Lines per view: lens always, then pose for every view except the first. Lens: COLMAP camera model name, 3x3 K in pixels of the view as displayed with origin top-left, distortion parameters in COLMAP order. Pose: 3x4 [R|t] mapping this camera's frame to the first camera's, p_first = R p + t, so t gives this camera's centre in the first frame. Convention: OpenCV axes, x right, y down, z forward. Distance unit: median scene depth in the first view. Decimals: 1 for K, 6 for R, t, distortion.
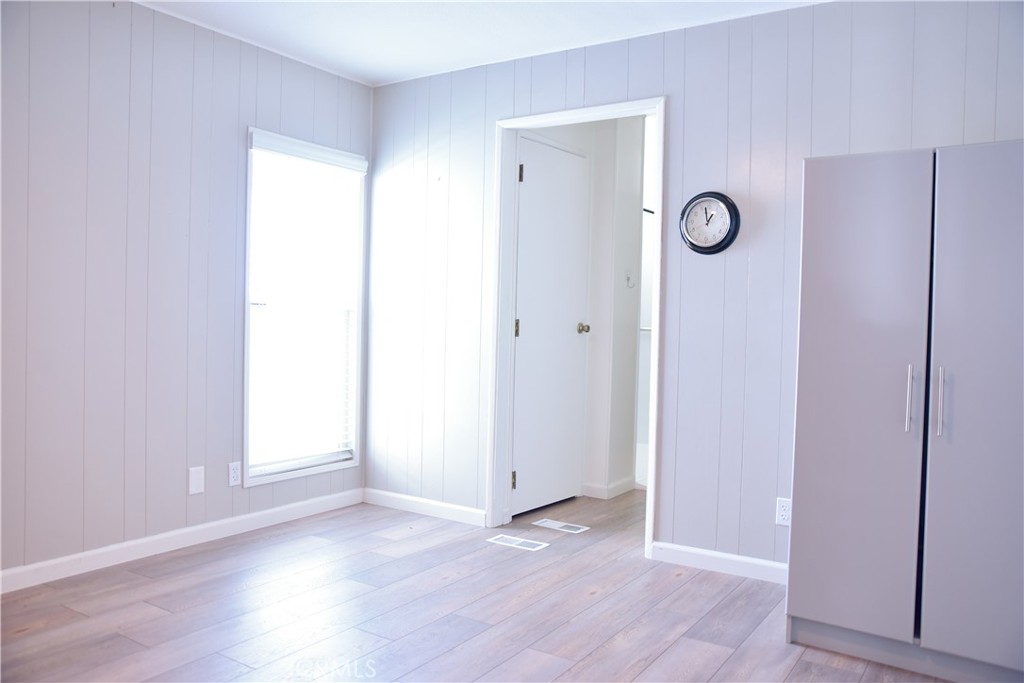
lens RADIAL K [[791.4, 0, 515.3], [0, 791.4, 338.3], [0, 0, 1]] dist [-0.112348, 0.117926]
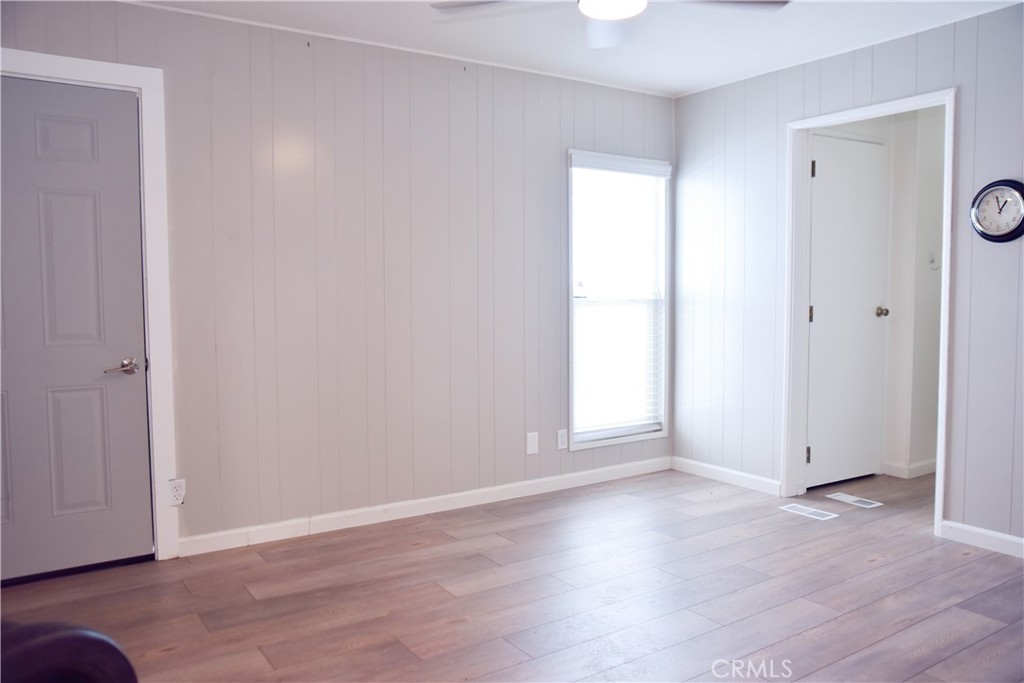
lens RADIAL K [[791.4, 0, 515.3], [0, 791.4, 338.3], [0, 0, 1]] dist [-0.112348, 0.117926]
pose [[0.920152, -0.002456, -0.391553, 0.054218], [0.016345, 0.999350, 0.032142, -0.023796], [0.391219, -0.035976, 0.919594, -0.152649]]
